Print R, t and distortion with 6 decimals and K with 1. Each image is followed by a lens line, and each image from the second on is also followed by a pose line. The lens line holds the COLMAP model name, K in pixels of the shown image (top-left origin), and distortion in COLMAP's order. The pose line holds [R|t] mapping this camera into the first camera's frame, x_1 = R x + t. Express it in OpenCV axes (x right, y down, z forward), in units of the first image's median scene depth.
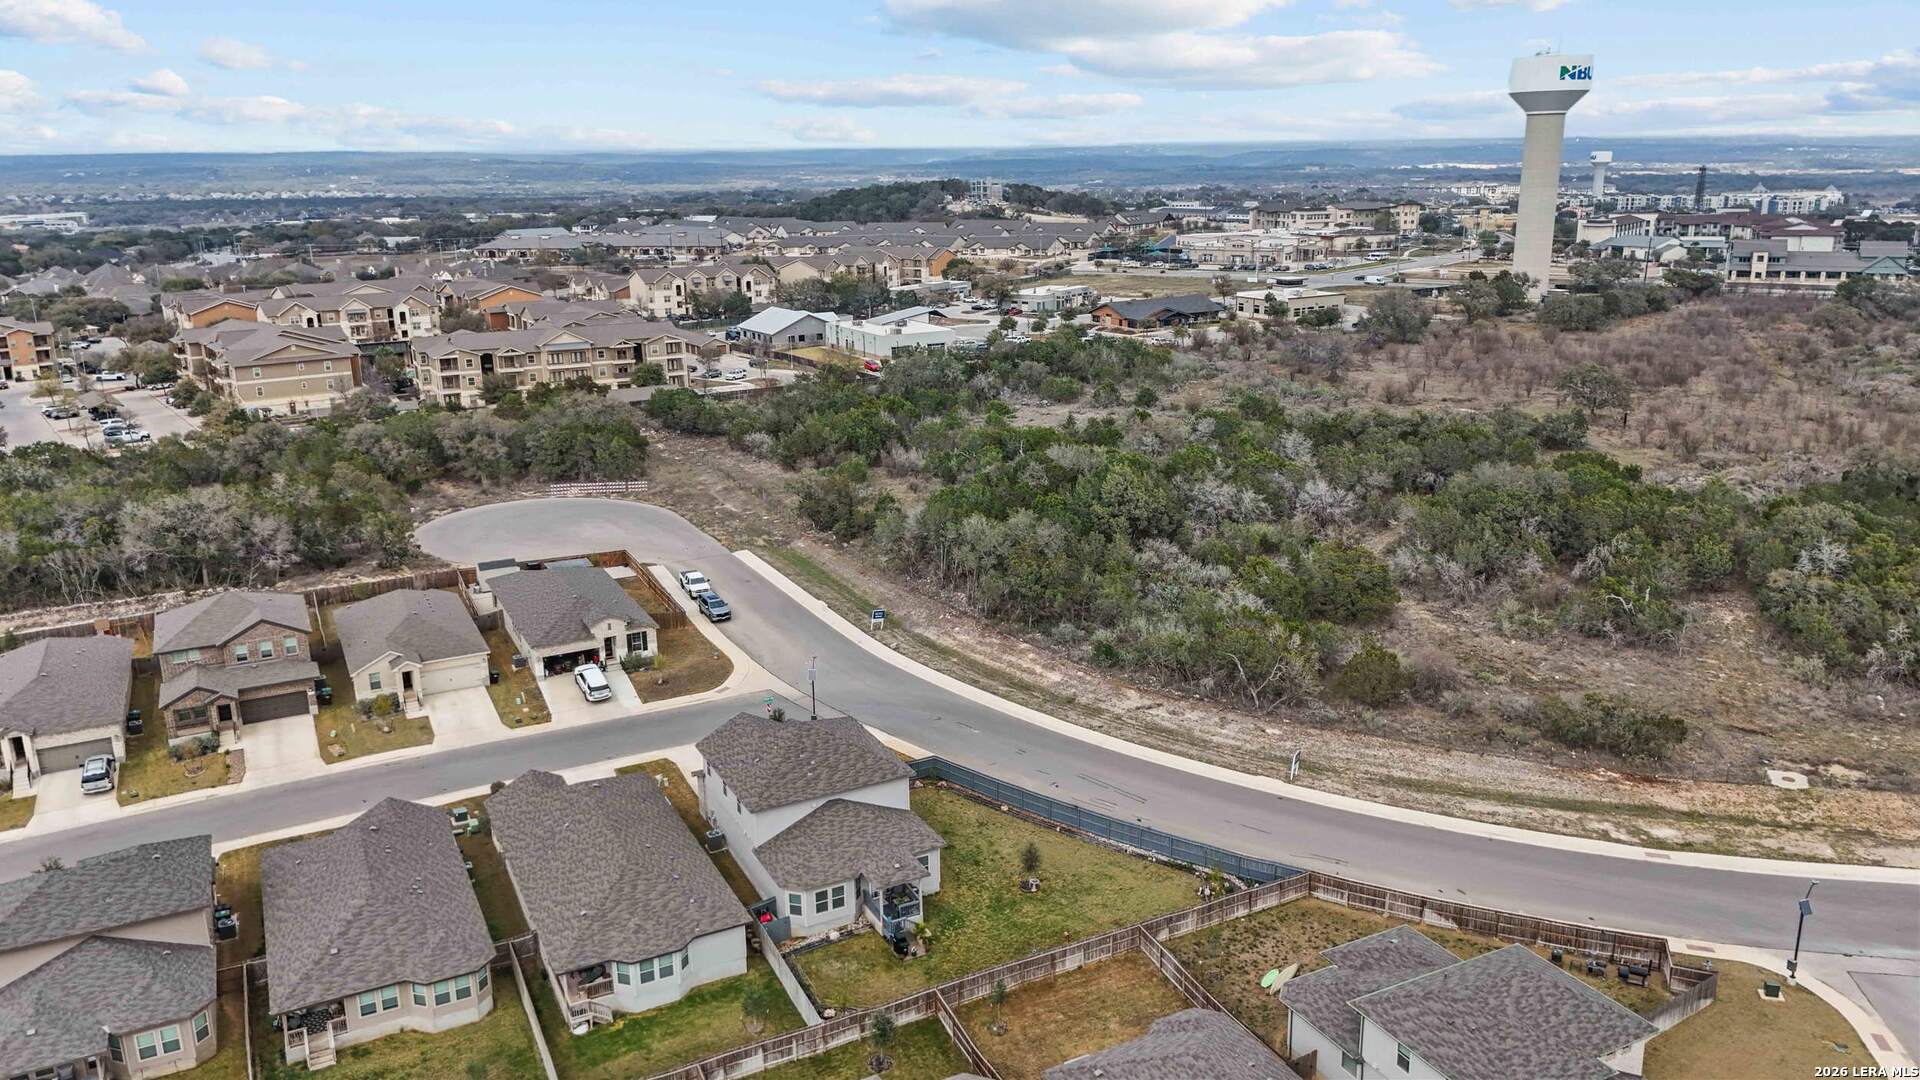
lens RADIAL K [[1403.2, 0, 955.6], [0, 1403.2, 540.1], [0, 0, 1]] dist [0.082742, -0.077156]
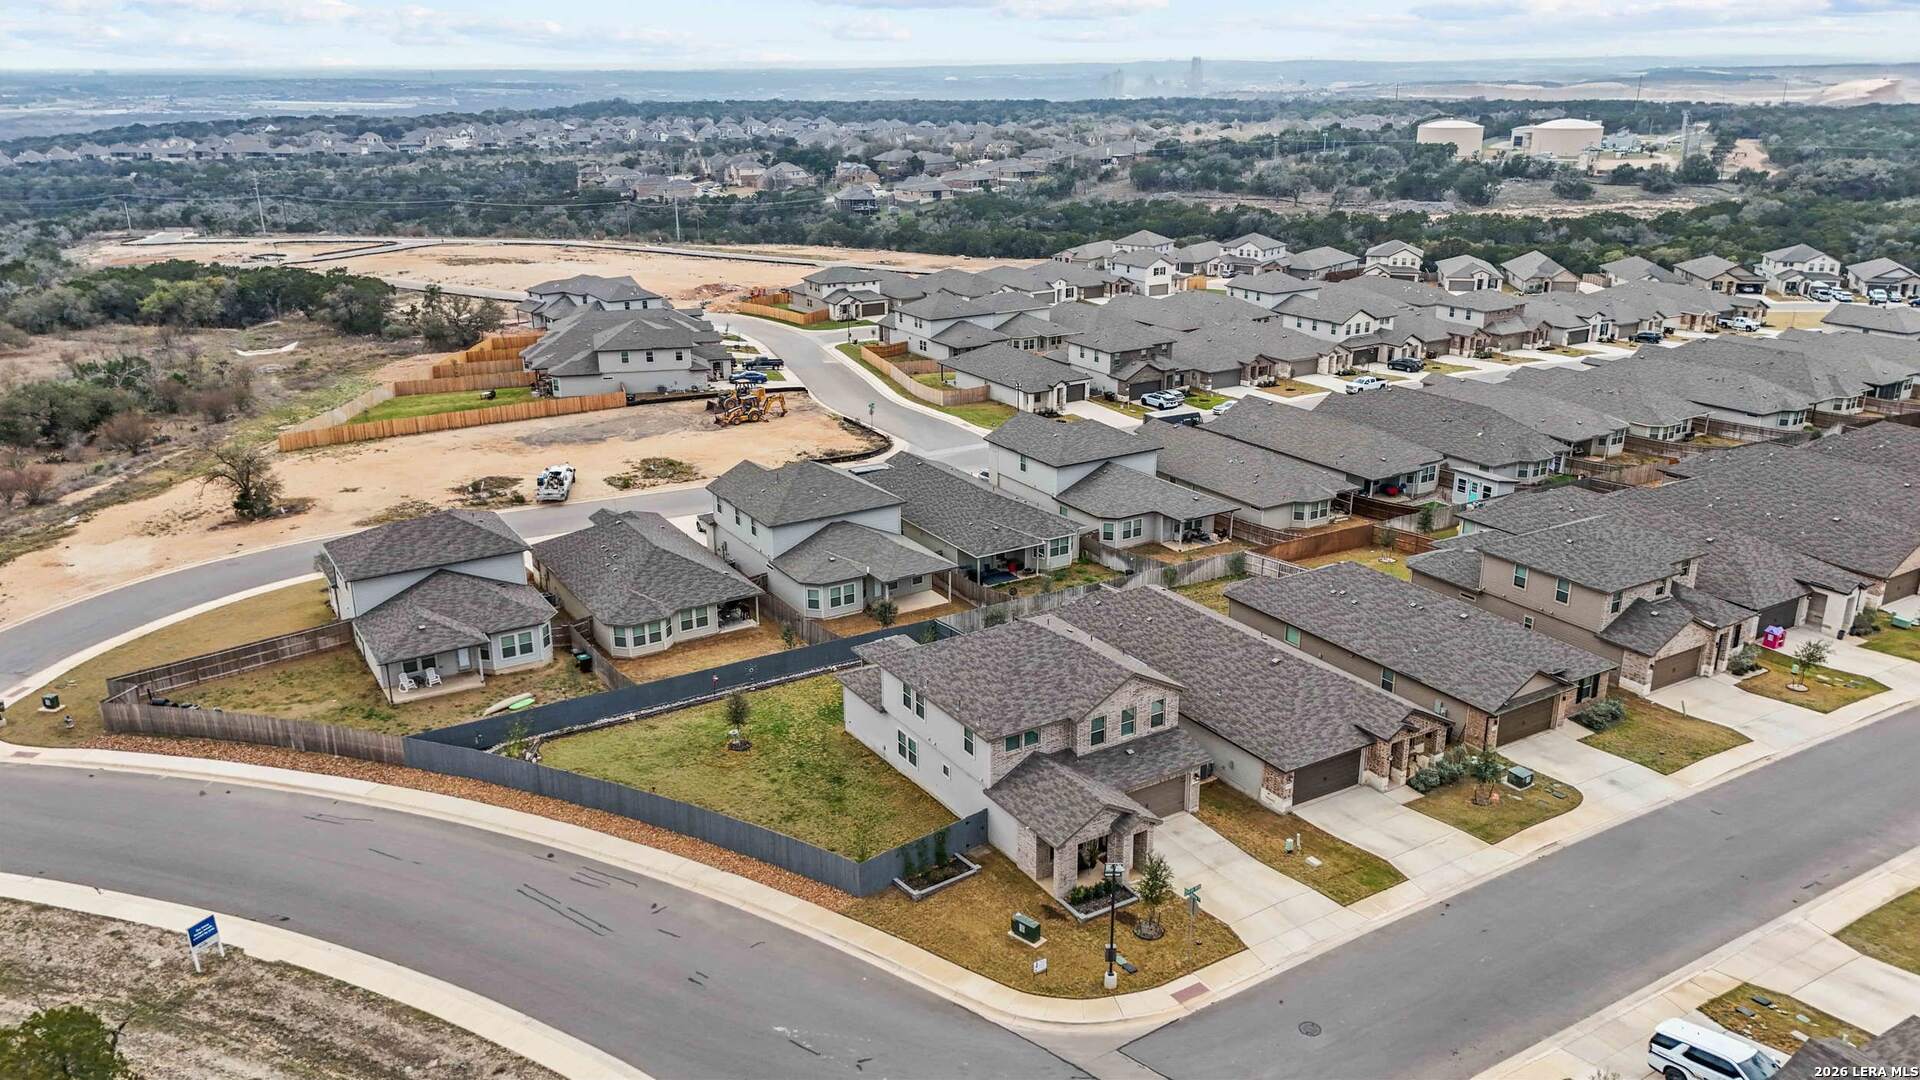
lens RADIAL K [[1403.2, 0, 955.6], [0, 1403.2, 540.1], [0, 0, 1]] dist [0.082742, -0.077156]
pose [[-0.996253, 0.047749, -0.072106, -0.016819], [-0.000897, 0.828015, 0.560705, -0.258357], [0.086478, 0.558669, -0.824870, 1.269795]]
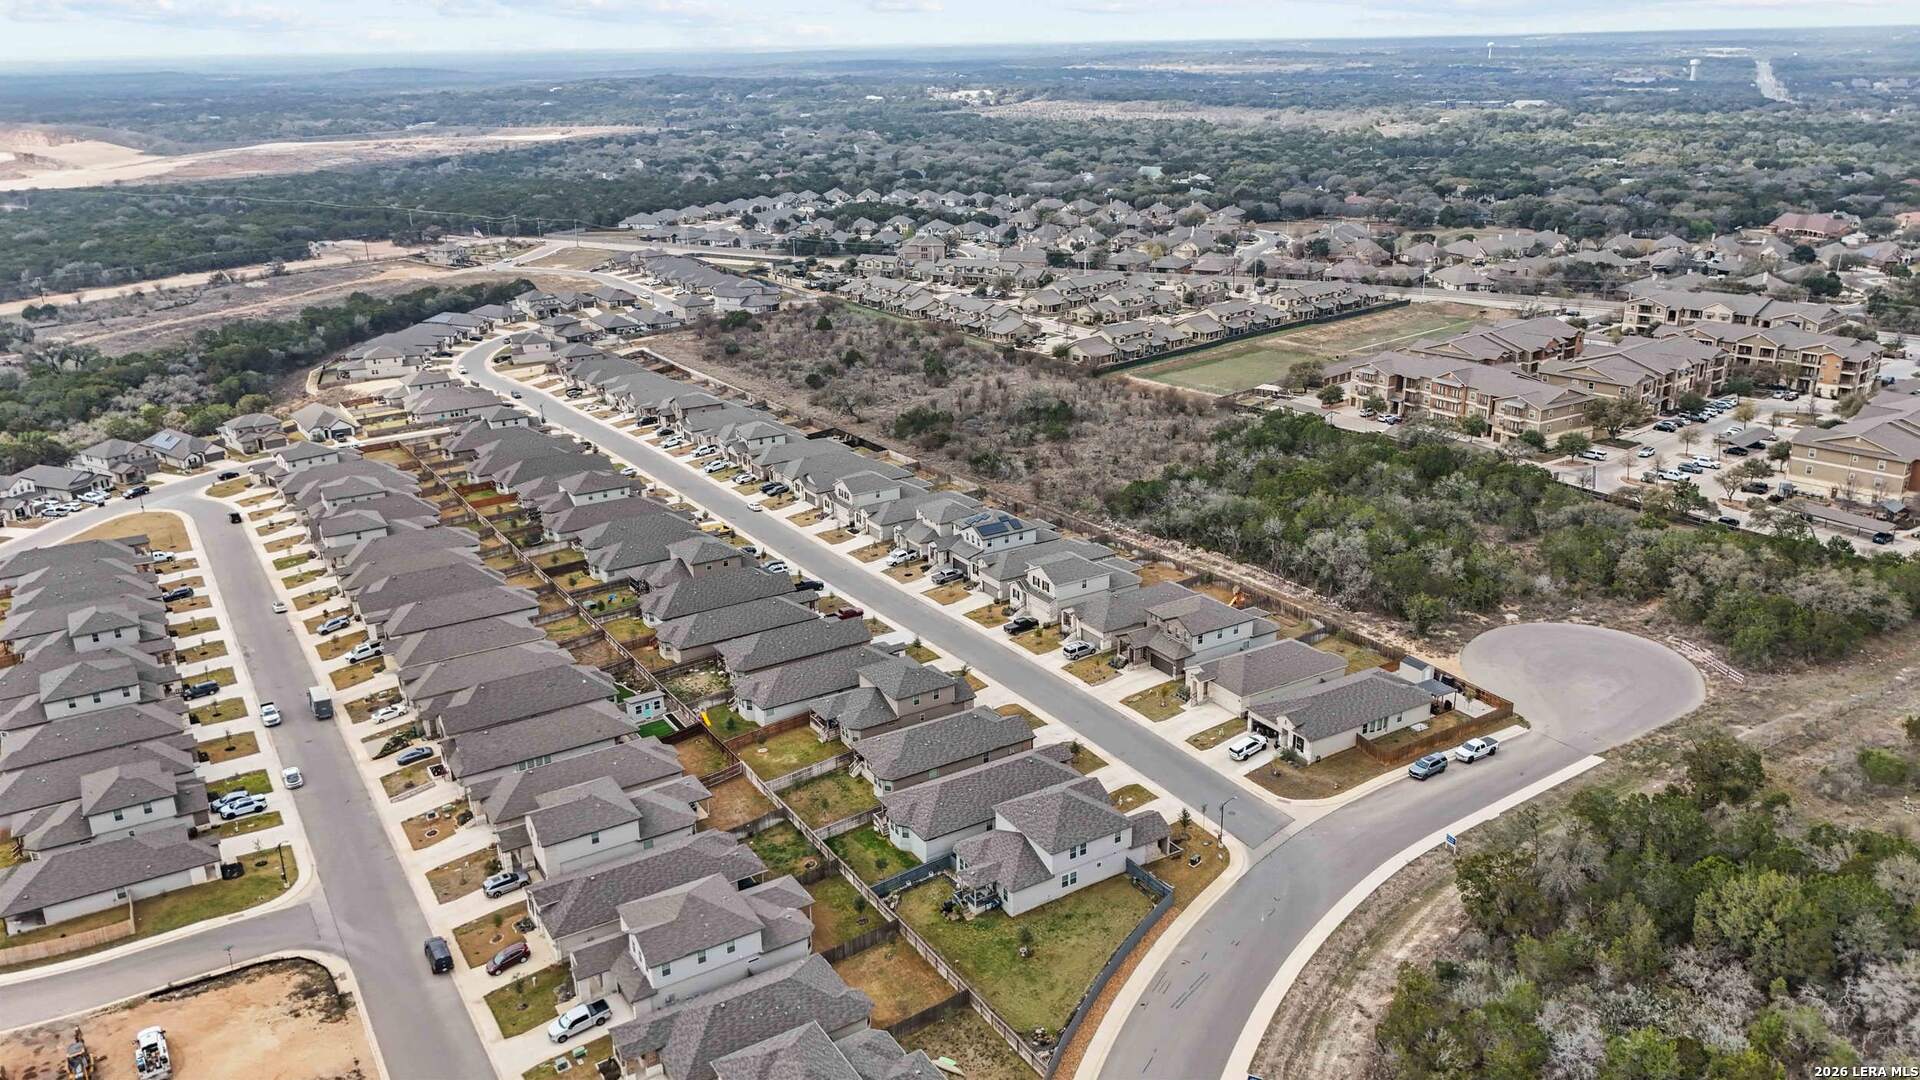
lens RADIAL K [[1403.2, 0, 955.6], [0, 1403.2, 540.1], [0, 0, 1]] dist [0.082742, -0.077156]
pose [[0.078059, 0.341678, -0.936570, 1.030487], [-0.250835, 0.915946, 0.313248, -0.485989], [0.964878, 0.210472, 0.157203, 0.454140]]
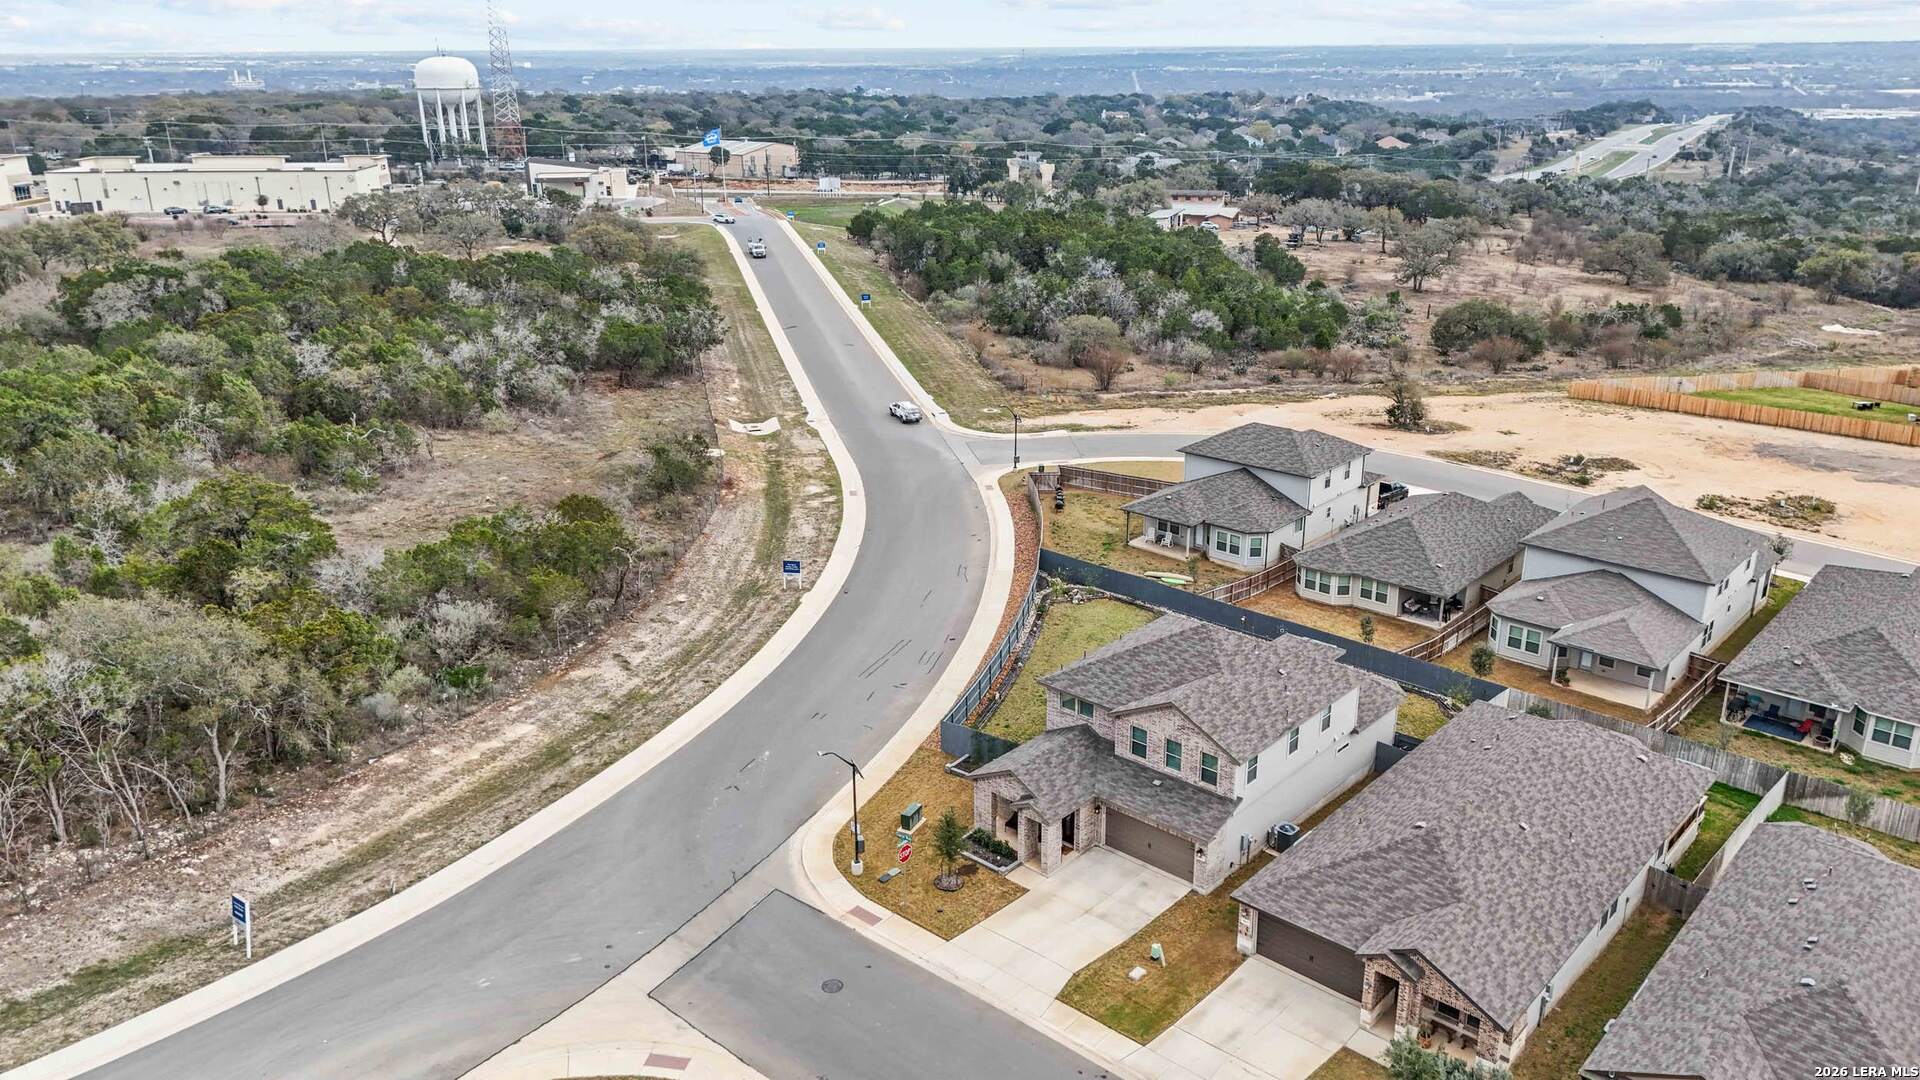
lens RADIAL K [[1403.2, 0, 955.6], [0, 1403.2, 540.1], [0, 0, 1]] dist [0.082742, -0.077156]
pose [[-0.359477, -0.293815, 0.885691, -0.536547], [0.260680, 0.879732, 0.397640, -0.174814], [-0.896004, 0.373825, -0.239651, 1.011830]]
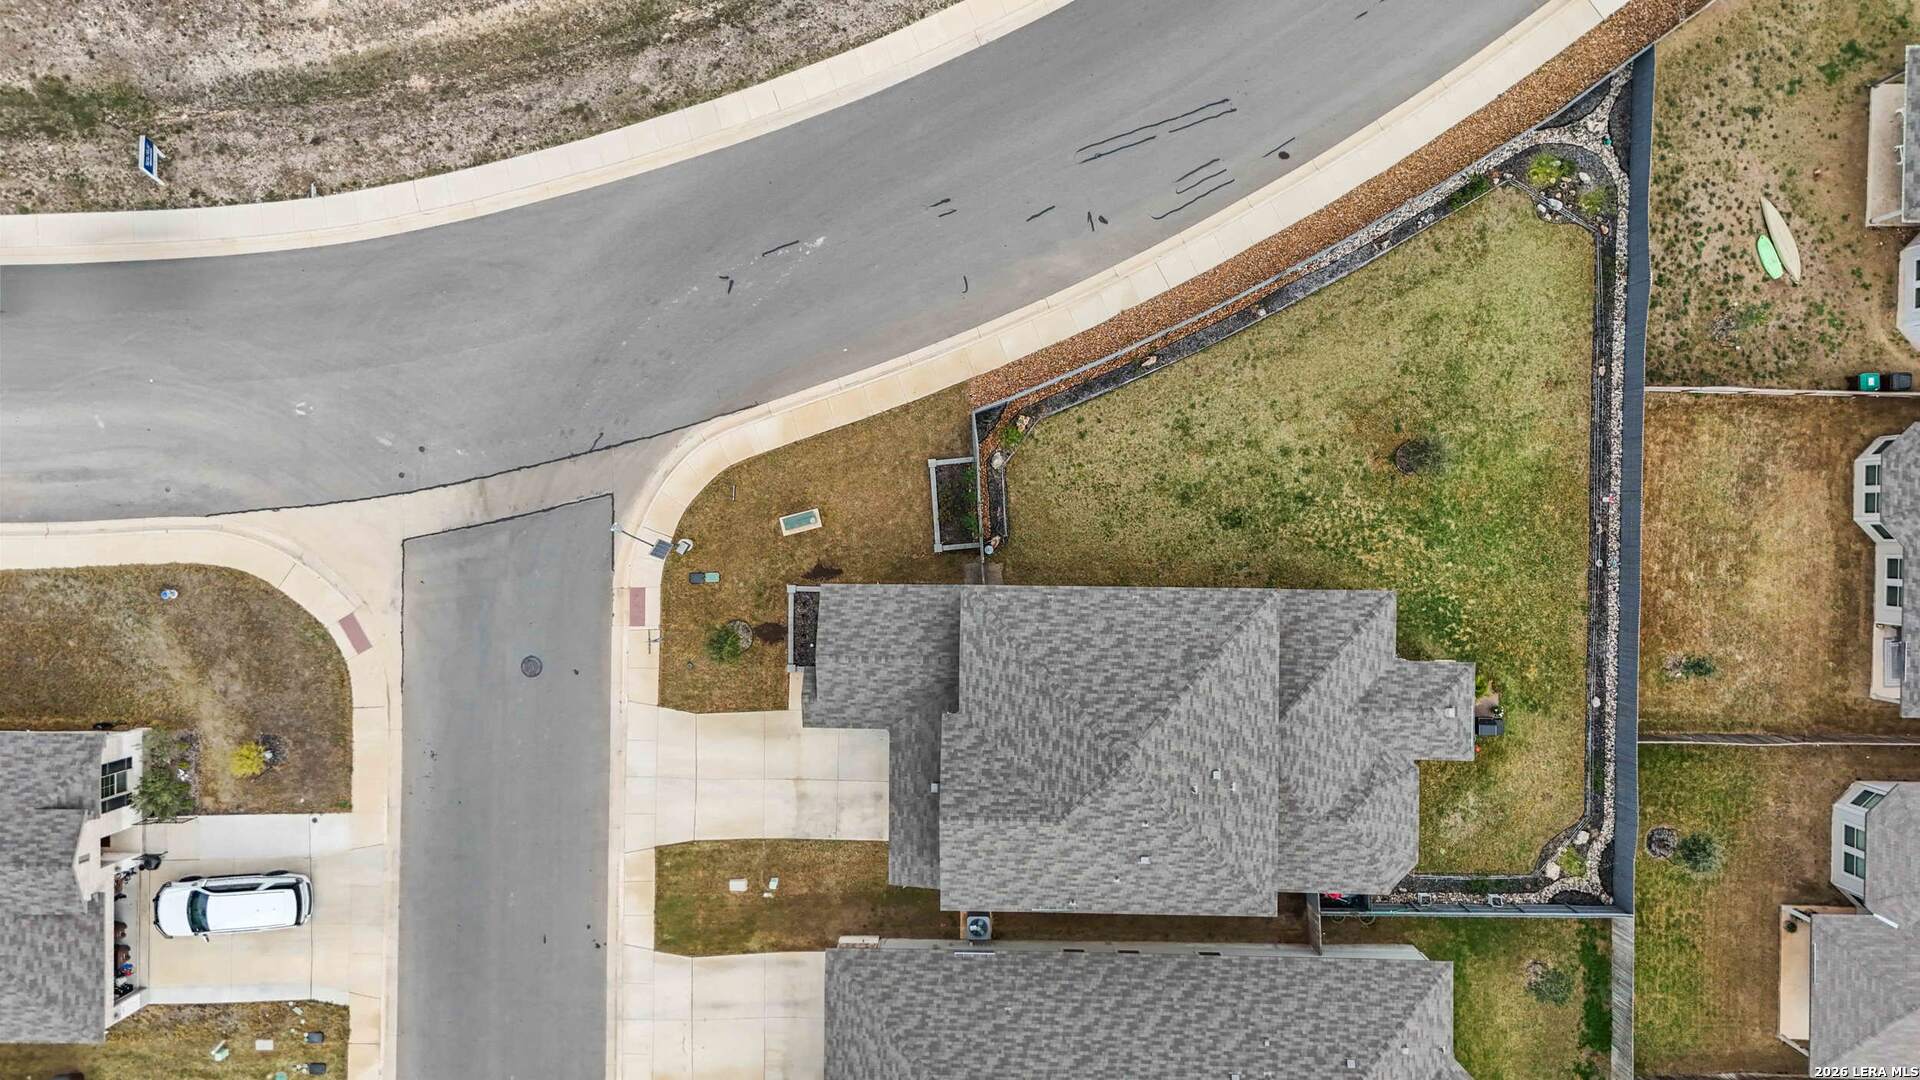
lens RADIAL K [[1403.2, 0, 955.6], [0, 1403.2, 540.1], [0, 0, 1]] dist [0.082742, -0.077156]
pose [[0.461224, -0.887268, -0.005358, -0.050355], [0.246937, 0.122559, 0.961250, -0.295962], [-0.852229, -0.444674, 0.275626, 0.760277]]
